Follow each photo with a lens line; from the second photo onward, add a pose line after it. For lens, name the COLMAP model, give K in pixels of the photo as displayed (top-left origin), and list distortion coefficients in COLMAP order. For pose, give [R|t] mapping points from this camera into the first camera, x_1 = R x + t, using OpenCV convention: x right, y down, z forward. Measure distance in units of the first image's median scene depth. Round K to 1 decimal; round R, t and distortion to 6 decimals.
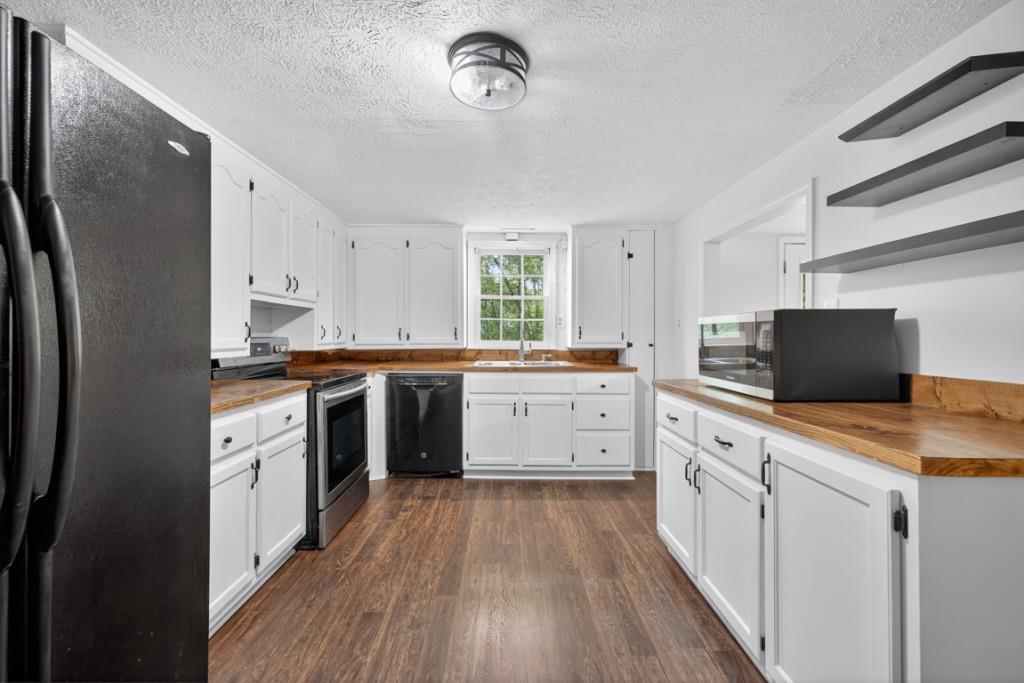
lens RADIAL K [[424.6, 0, 513.0], [0, 424.6, 338.8], [0, 0, 1]] dist [0.008831, -0.001671]
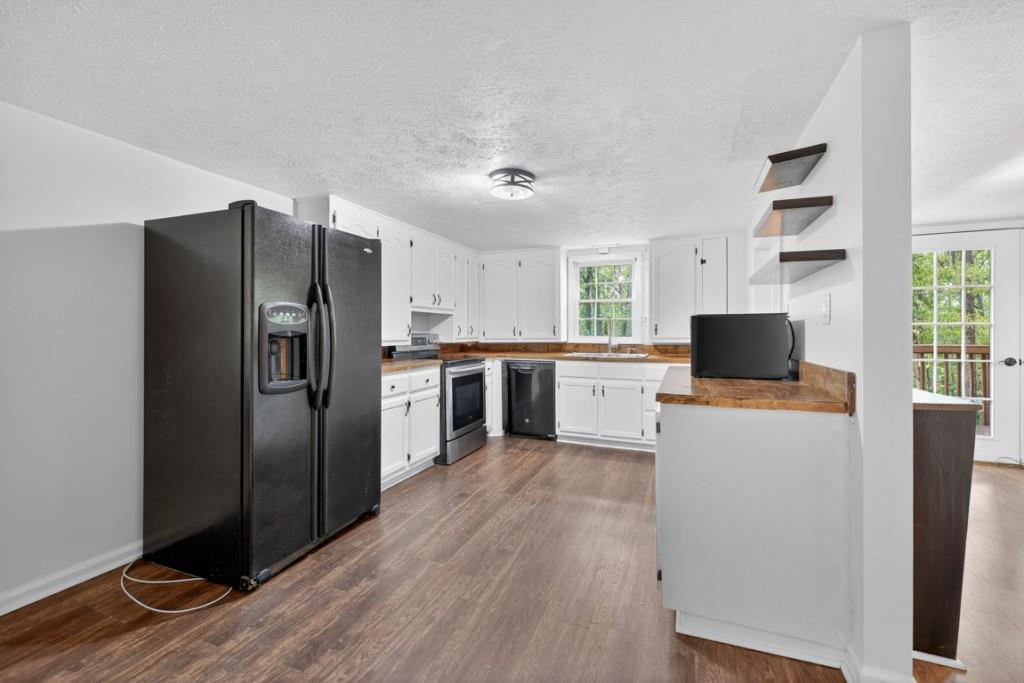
lens RADIAL K [[424.6, 0, 515.4], [0, 424.6, 337.0], [0, 0, 1]] dist [0.008831, -0.001671]
pose [[0.926911, 0.002871, -0.375269, 0.289733], [-0.001247, 0.999989, 0.004569, 0.001130], [0.375278, -0.003767, 0.926905, -0.293744]]
